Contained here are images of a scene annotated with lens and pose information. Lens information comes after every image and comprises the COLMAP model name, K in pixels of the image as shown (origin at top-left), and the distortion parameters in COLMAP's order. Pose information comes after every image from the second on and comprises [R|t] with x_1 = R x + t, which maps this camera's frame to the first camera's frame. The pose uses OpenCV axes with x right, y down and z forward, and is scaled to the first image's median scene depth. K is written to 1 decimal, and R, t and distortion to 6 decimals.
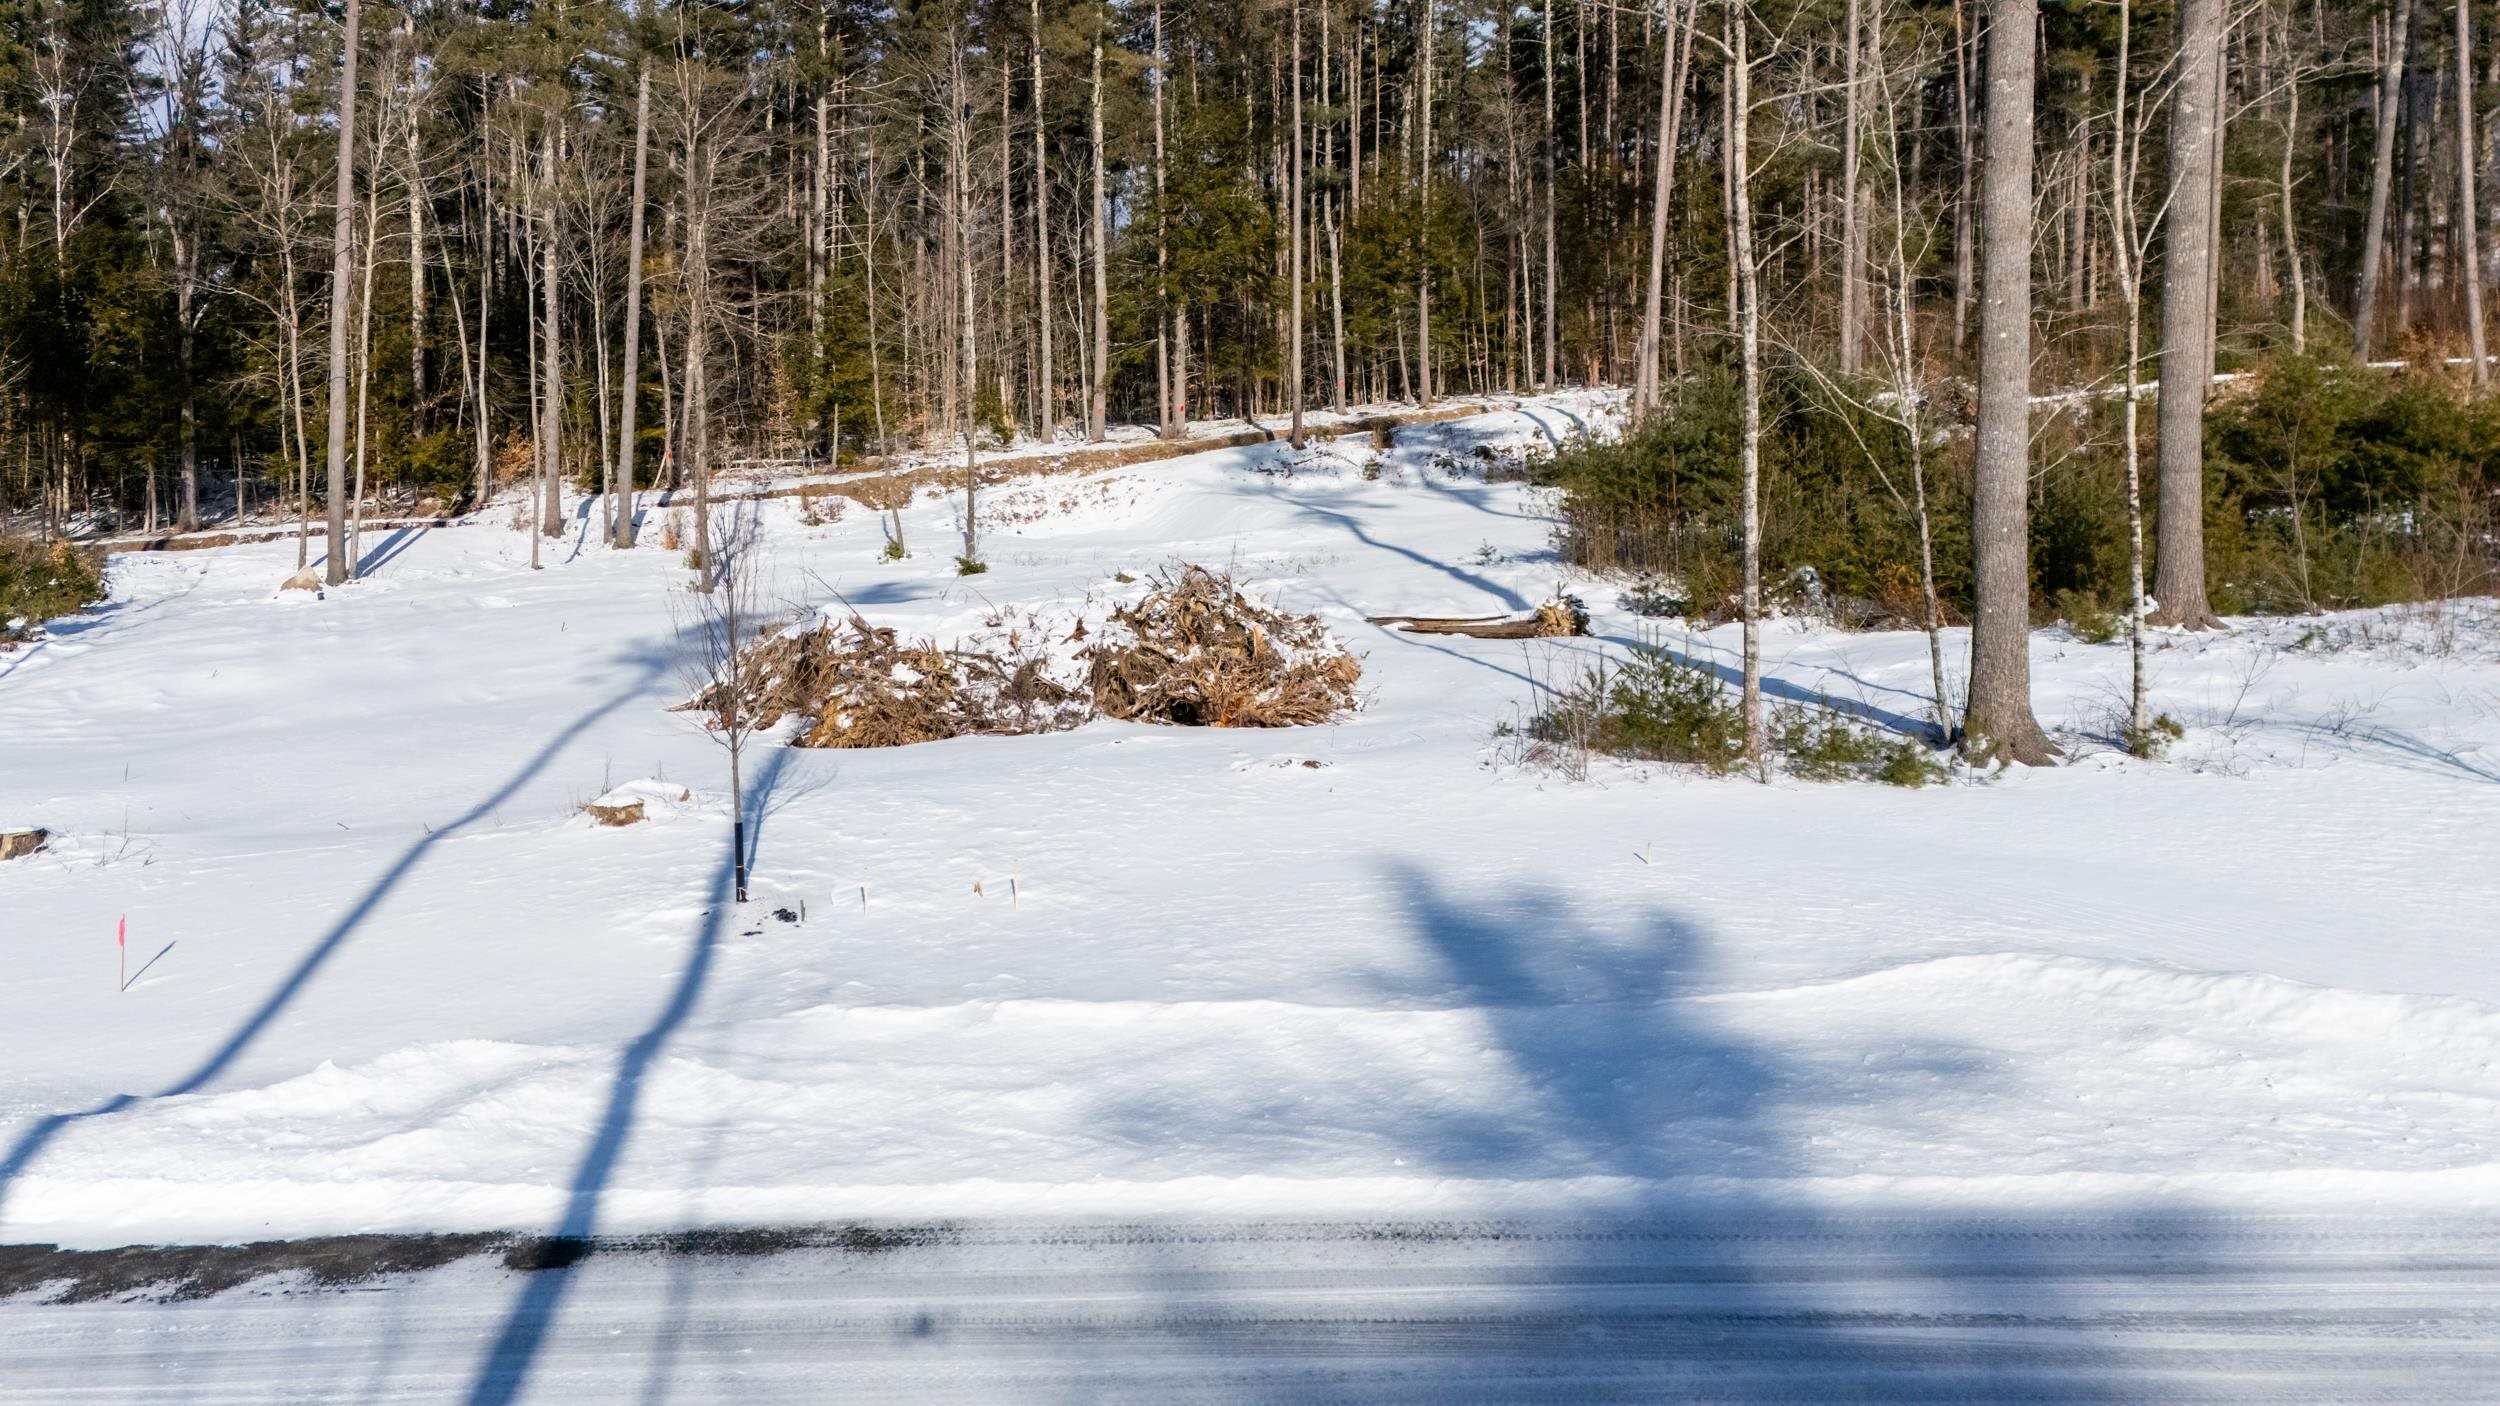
lens RADIAL K [[1882.1, 0, 1241.1], [0, 1882.1, 720.1], [0, 0, 1]] dist [0.080696, -0.070017]
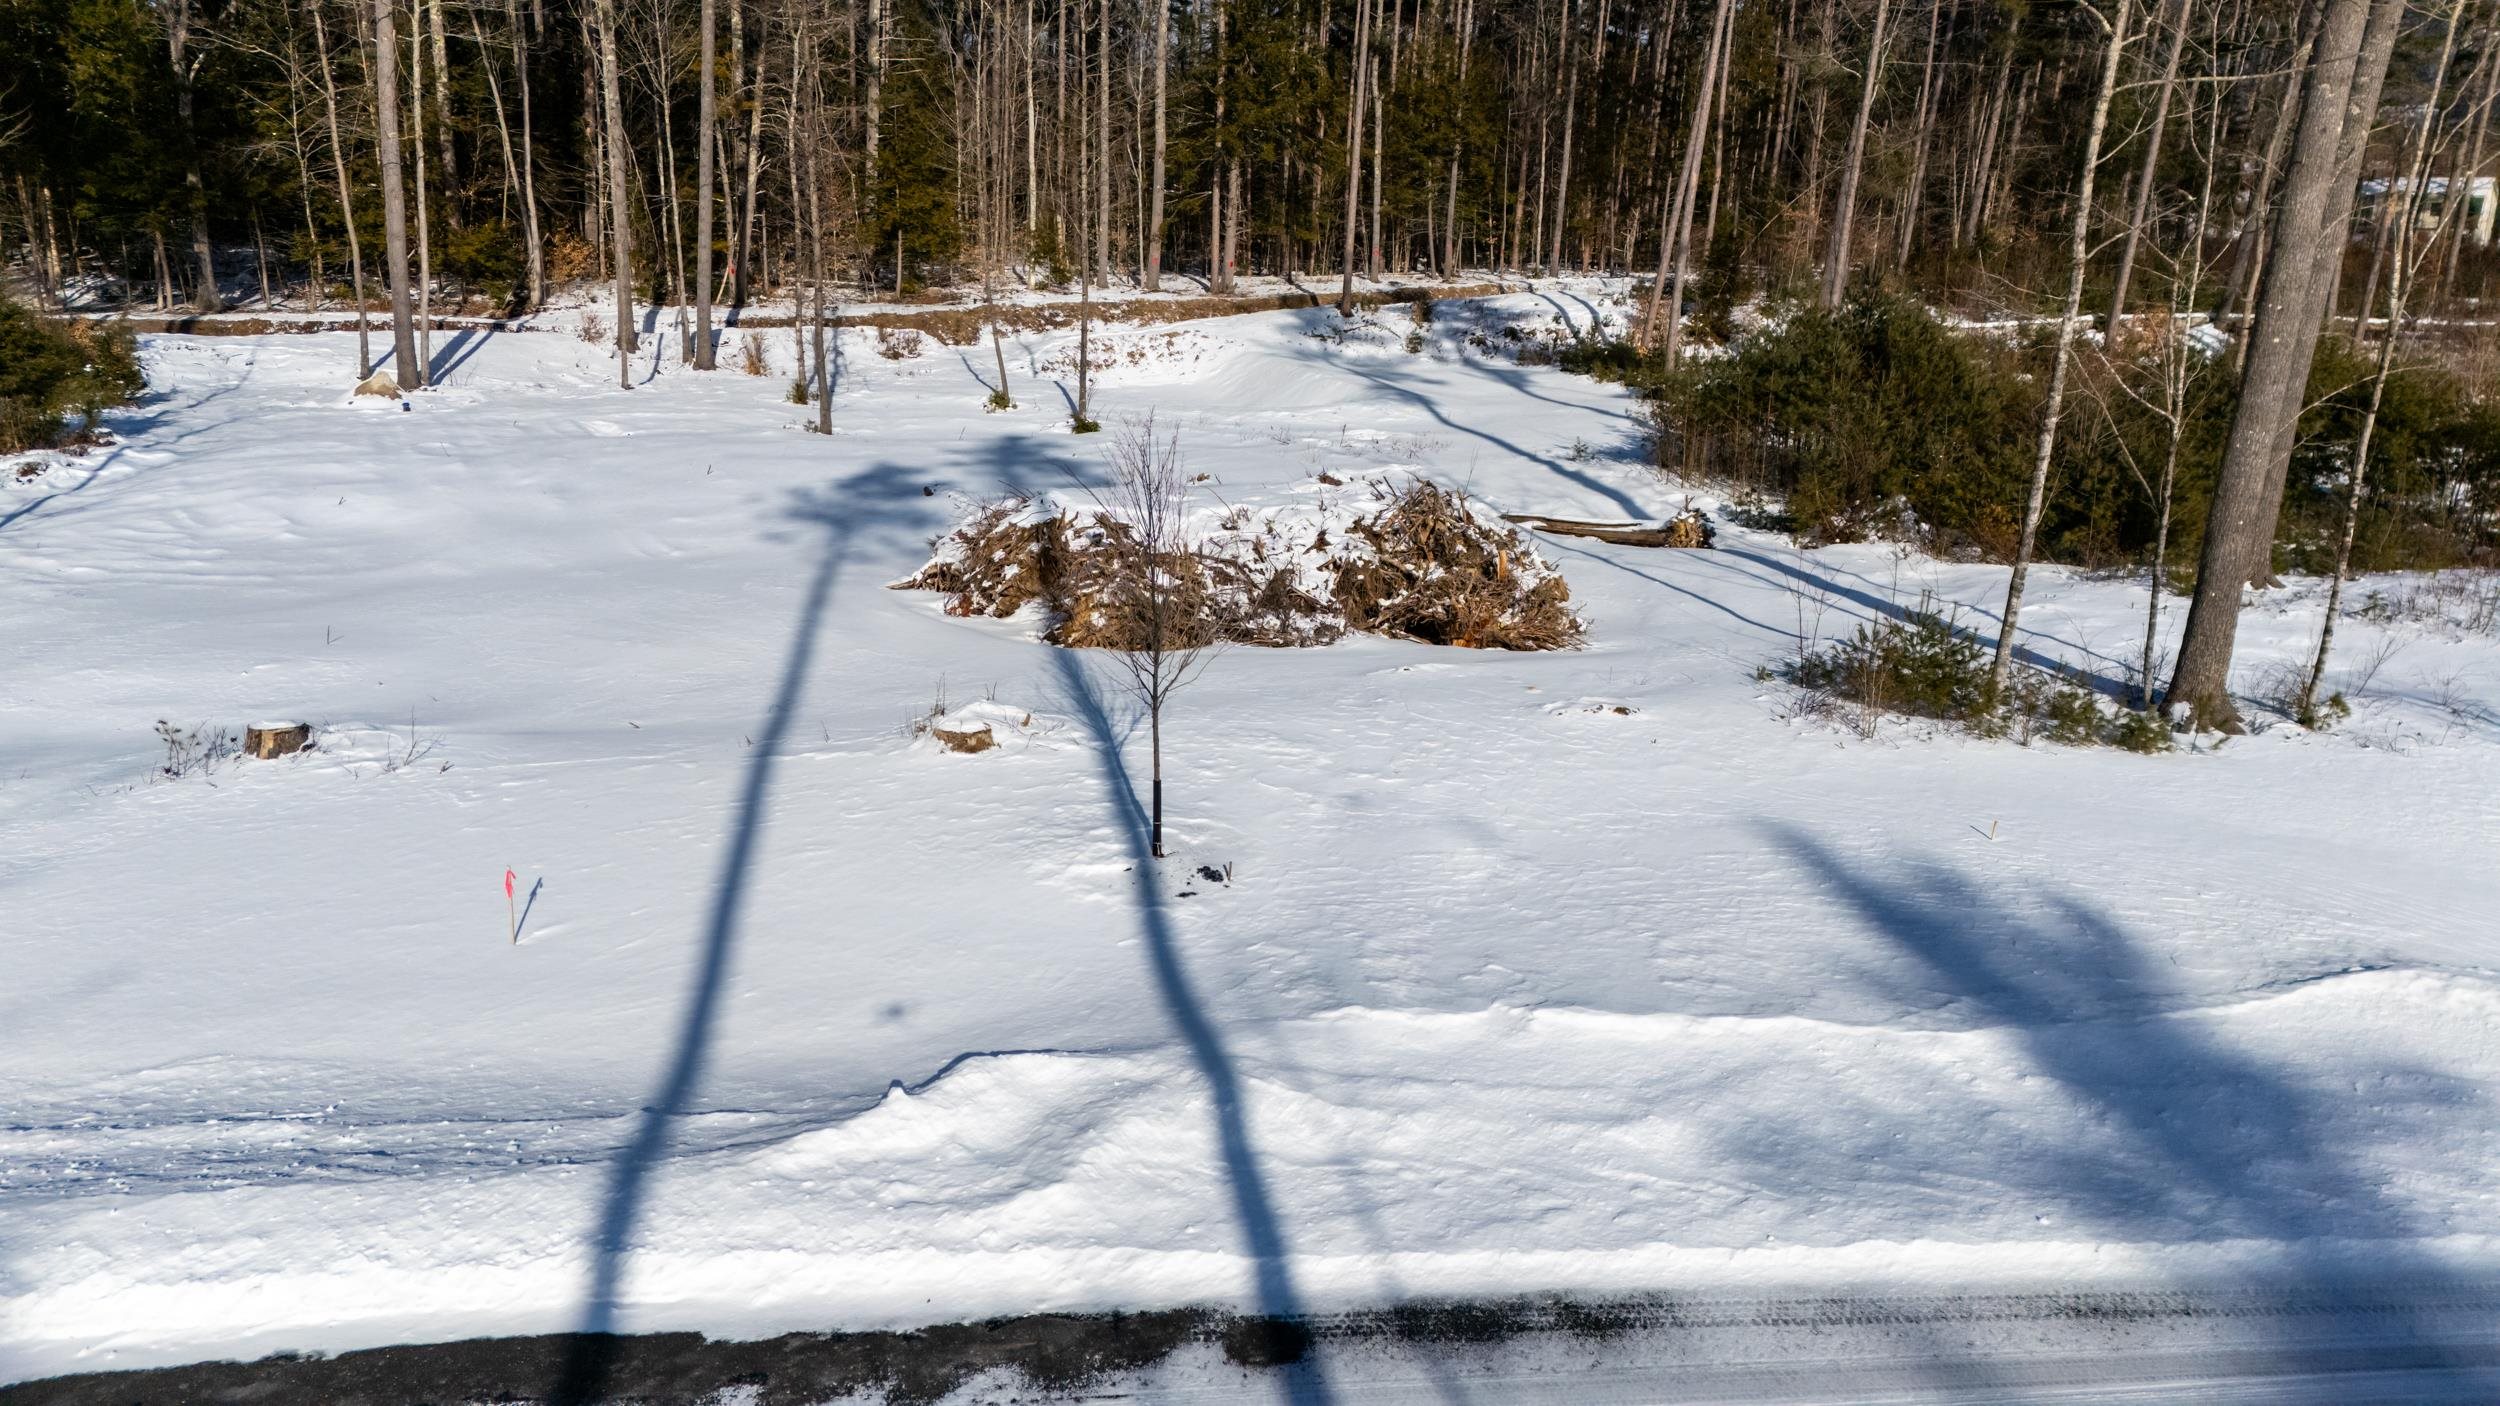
lens RADIAL K [[1451.2, 0, 1245.1], [0, 1451.2, 826.4], [0, 0, 1]] dist [0.056688, -0.032037]
pose [[0.979998, 0.005034, 0.198946, -0.239937], [-0.054179, 0.968670, 0.242369, -0.072724], [-0.191493, -0.248300, 0.949567, 0.161113]]
